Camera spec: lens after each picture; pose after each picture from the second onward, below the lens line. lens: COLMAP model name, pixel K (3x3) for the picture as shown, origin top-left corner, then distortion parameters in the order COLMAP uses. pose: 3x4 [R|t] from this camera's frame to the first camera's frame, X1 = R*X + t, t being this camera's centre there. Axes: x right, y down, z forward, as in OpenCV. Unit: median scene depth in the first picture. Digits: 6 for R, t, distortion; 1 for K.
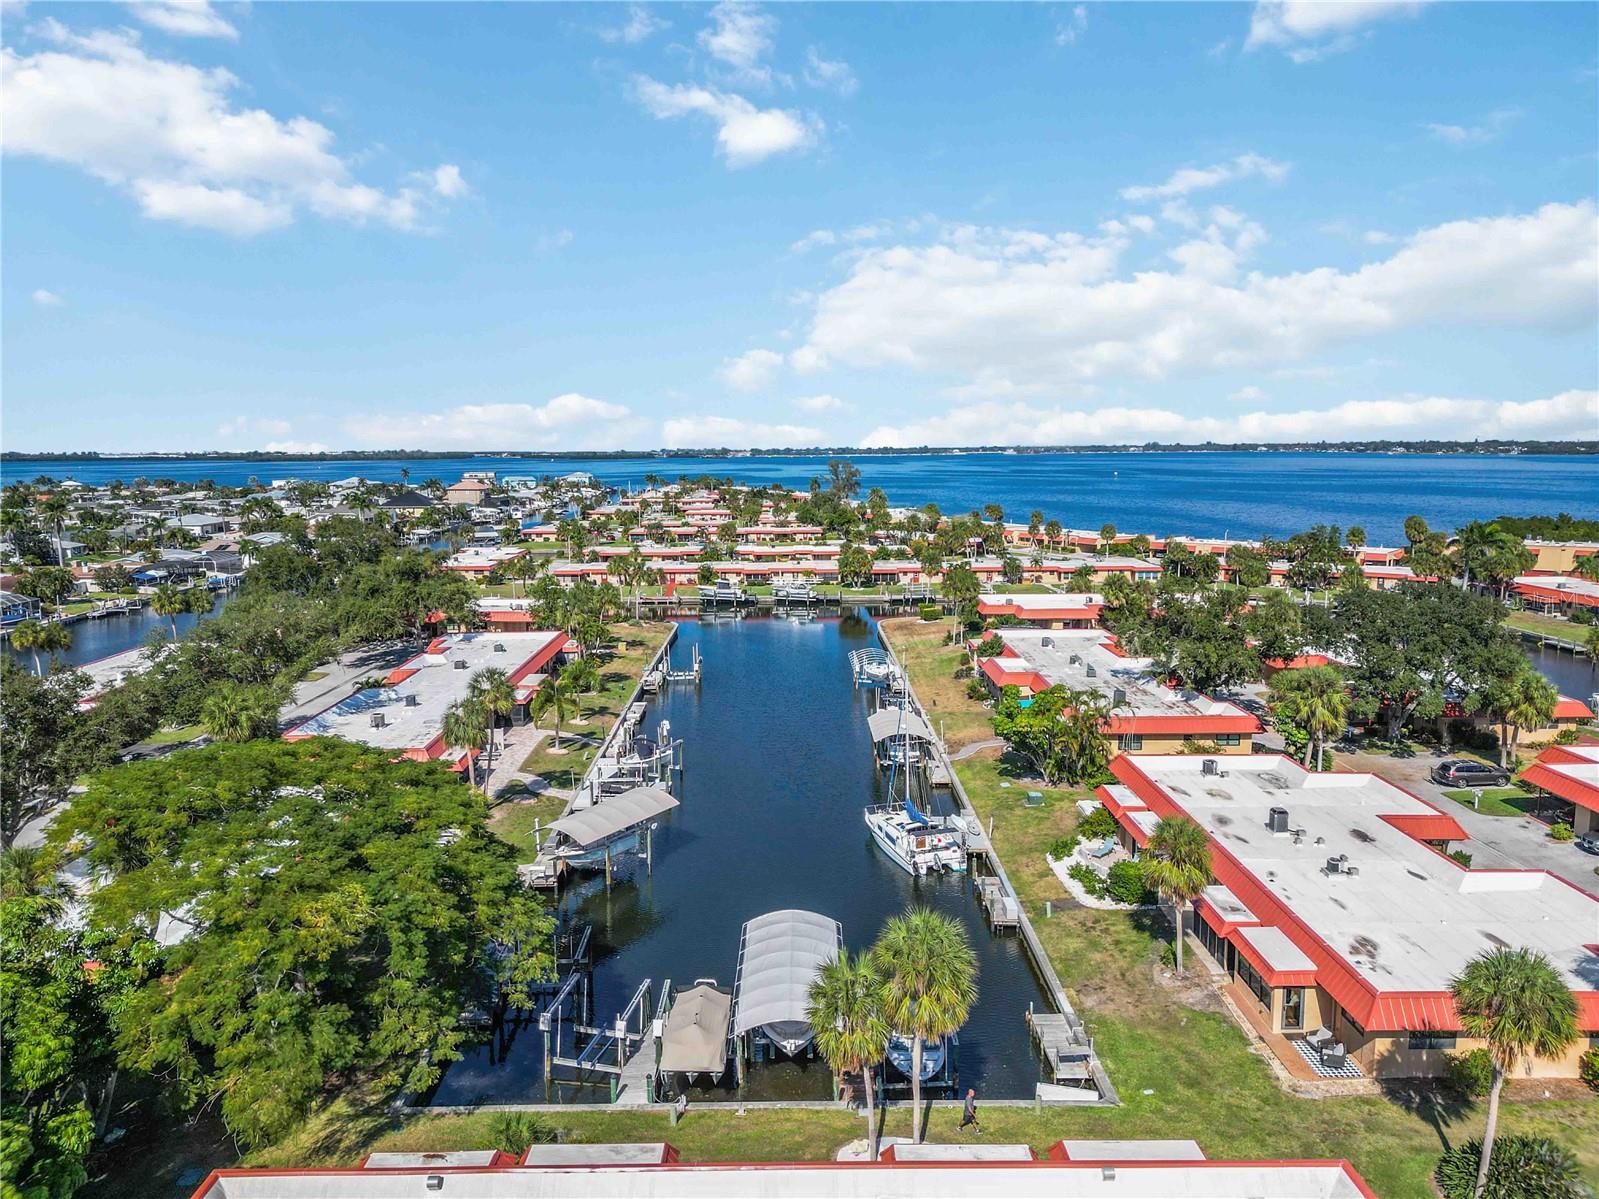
lens RADIAL K [[1099.6, 0, 799.5], [0, 1099.6, 599.5], [0, 0, 1]] dist [0.054549, -0.060340]
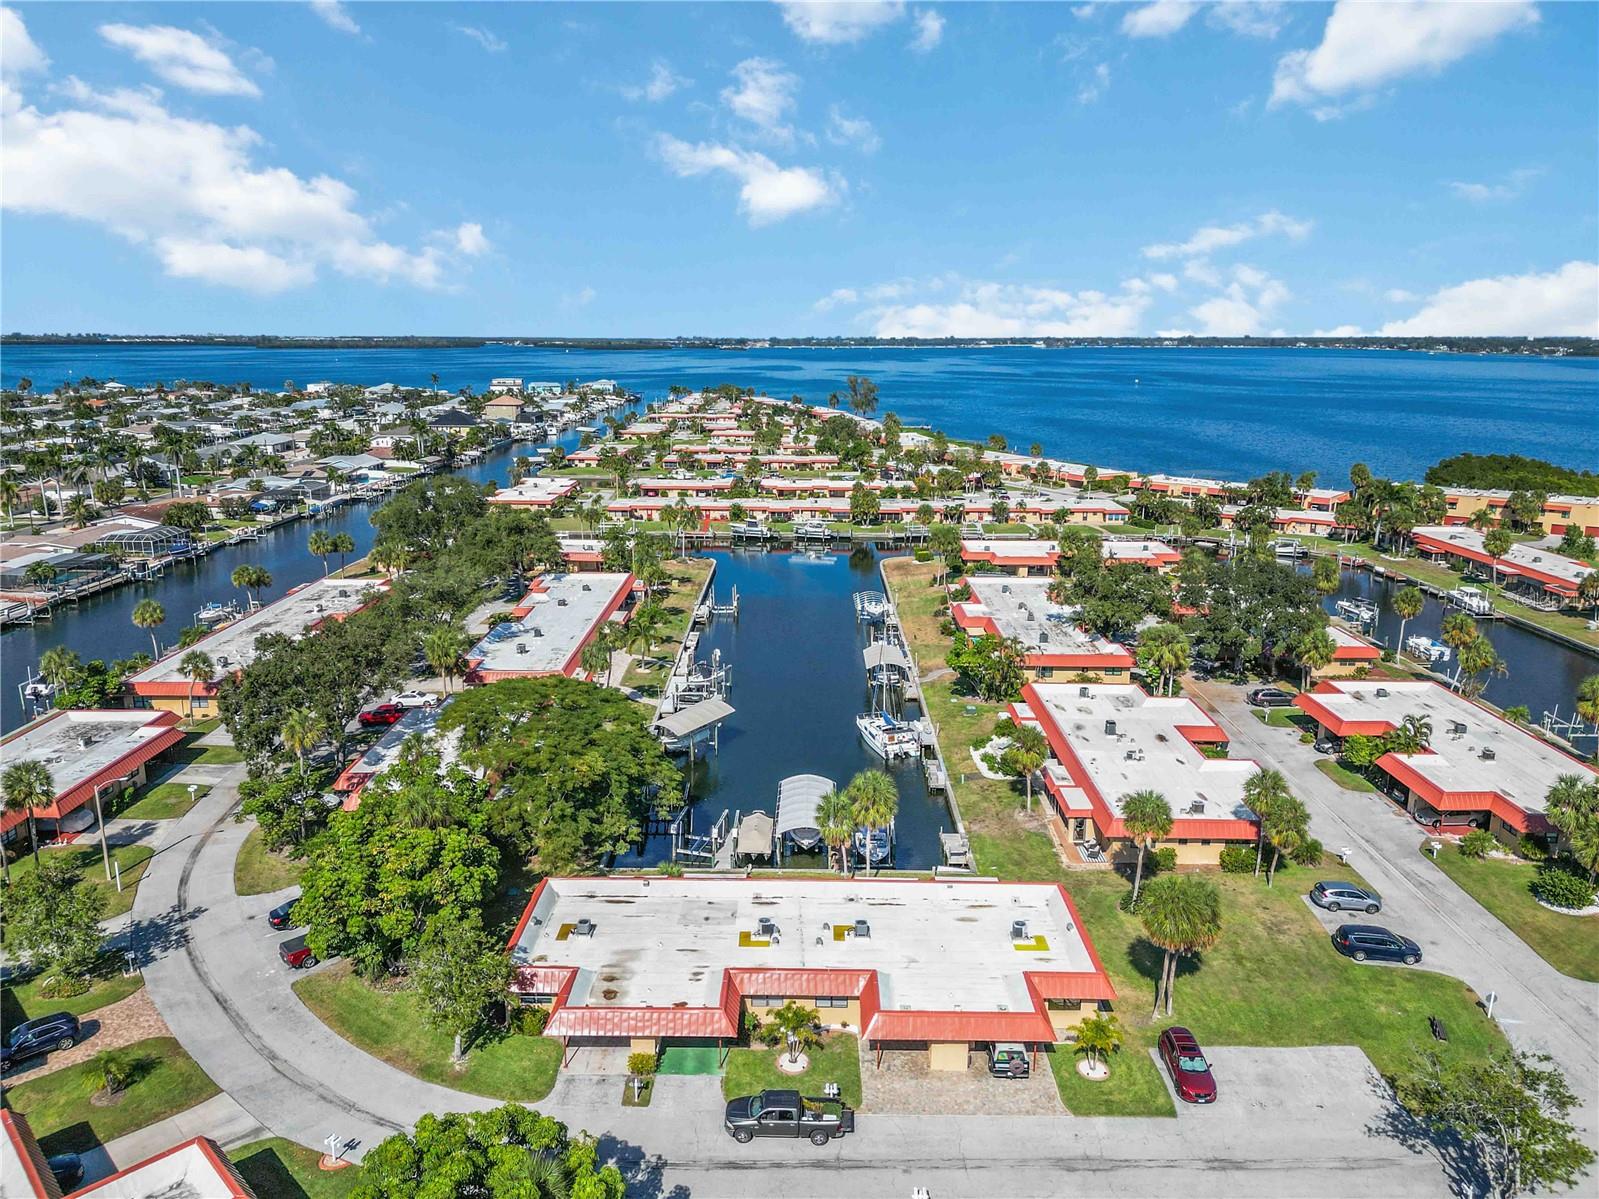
lens RADIAL K [[1099.6, 0, 799.5], [0, 1099.6, 599.5], [0, 0, 1]] dist [0.054549, -0.060340]
pose [[0.999781, 0.014527, -0.015060, 0.001626], [-0.013105, 0.995802, 0.090589, -0.091969], [0.016313, -0.090372, 0.995774, -0.430039]]
